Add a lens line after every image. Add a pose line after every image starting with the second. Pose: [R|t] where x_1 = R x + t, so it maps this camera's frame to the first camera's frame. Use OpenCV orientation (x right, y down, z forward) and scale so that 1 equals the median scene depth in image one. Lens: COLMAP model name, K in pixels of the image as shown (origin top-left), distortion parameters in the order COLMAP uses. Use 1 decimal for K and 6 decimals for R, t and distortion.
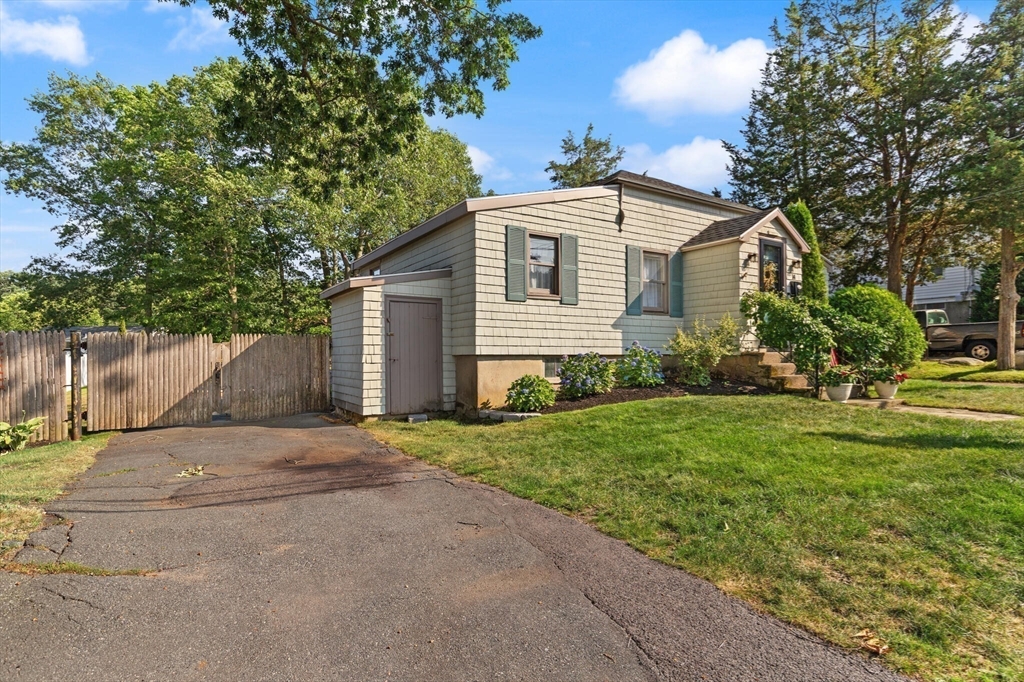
lens RADIAL K [[522.8, 0, 527.4], [0, 522.8, 364.4], [0, 0, 1]] dist [-0.003328, -0.000874]
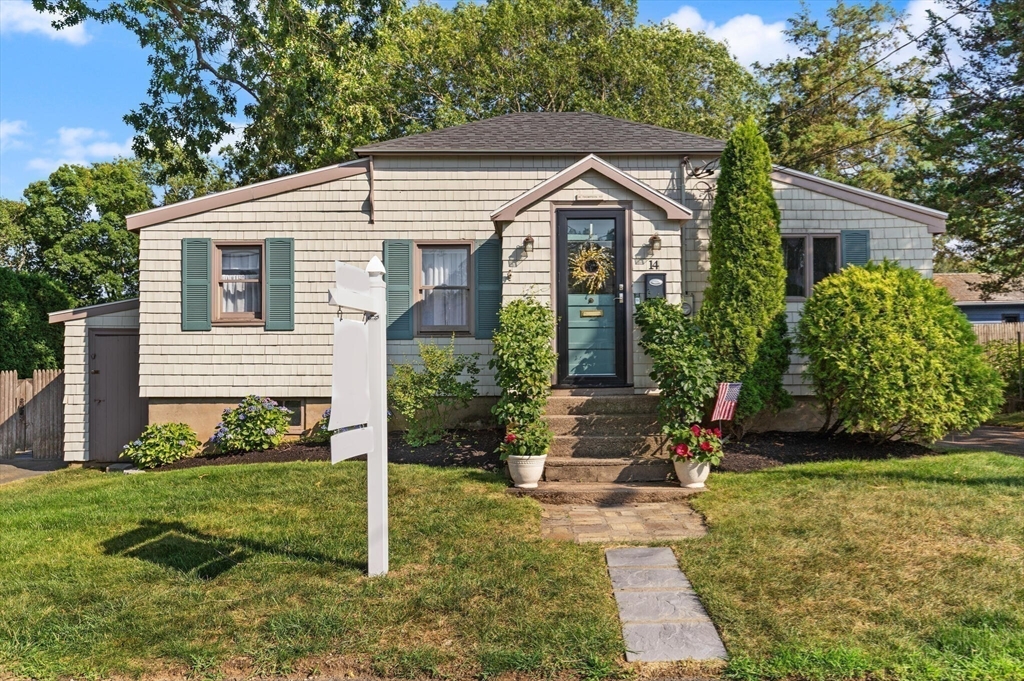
lens RADIAL K [[802.1, 0, 512.0], [0, 802.1, 373.1], [0, 0, 1]] dist [-0.003712, -0.001632]
pose [[0.847411, 0.001714, -0.530935, 0.994664], [-0.008170, 0.999918, -0.009812, -0.044955], [0.530874, 0.012652, 0.847356, 0.199071]]
